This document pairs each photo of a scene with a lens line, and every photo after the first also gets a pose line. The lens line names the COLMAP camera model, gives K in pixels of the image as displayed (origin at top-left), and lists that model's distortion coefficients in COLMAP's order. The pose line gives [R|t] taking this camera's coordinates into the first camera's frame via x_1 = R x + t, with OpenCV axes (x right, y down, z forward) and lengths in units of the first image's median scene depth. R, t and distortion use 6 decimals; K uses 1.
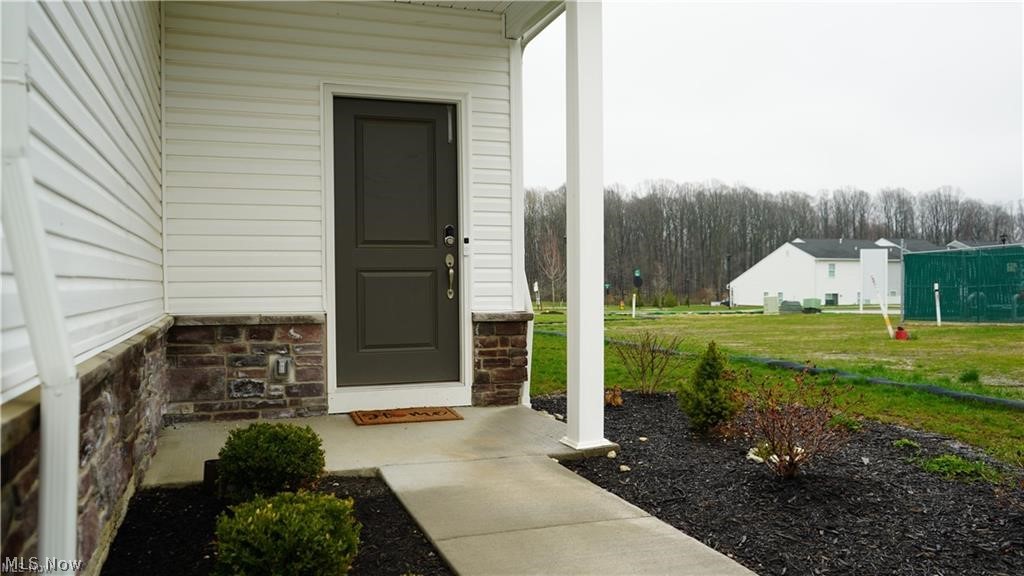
lens RADIAL K [[832.6, 0, 511.8], [0, 832.6, 289.0], [0, 0, 1]] dist [-0.001090, 0.008596]
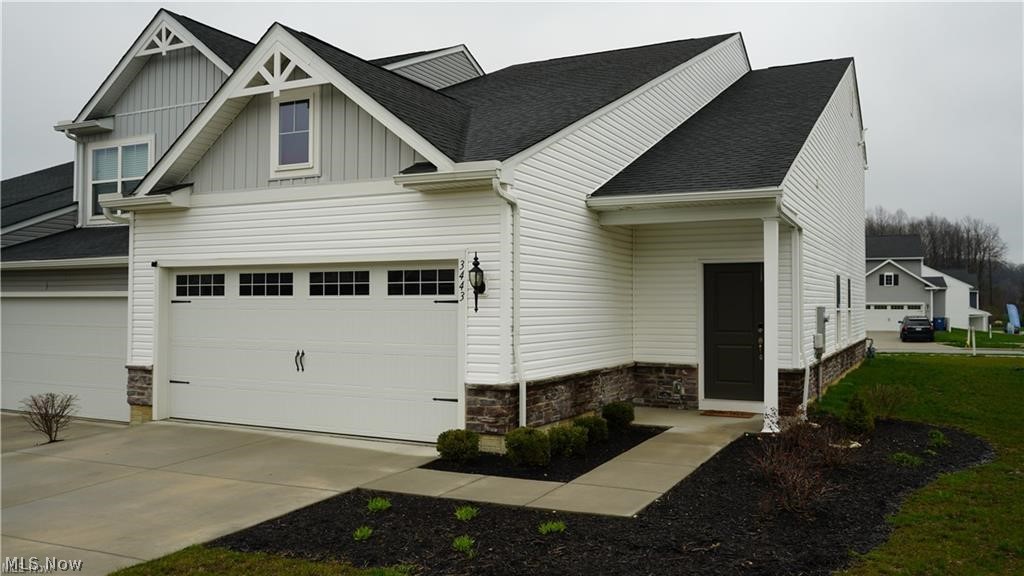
lens RADIAL K [[832.6, 0, 508.5], [0, 832.6, 288.1], [0, 0, 1]] dist [-0.001090, 0.008596]
pose [[0.685320, -0.005582, -0.728221, 1.032413], [-0.013601, 0.999698, -0.020463, -0.118575], [0.728115, 0.023928, 0.685037, -0.870112]]
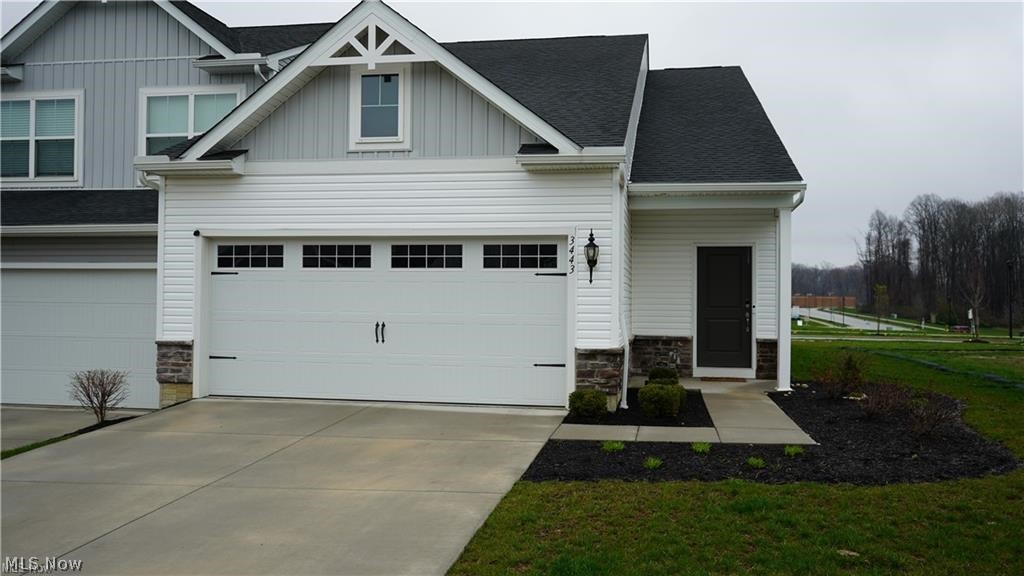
lens RADIAL K [[882.9, 0, 517.6], [0, 882.9, 286.8], [0, 0, 1]] dist [0.011242, -0.021973]
pose [[0.871973, 0.008972, -0.489472, 0.600166], [-0.019387, 0.999681, -0.016213, -0.063684], [0.489170, 0.023626, 0.871869, -1.526597]]
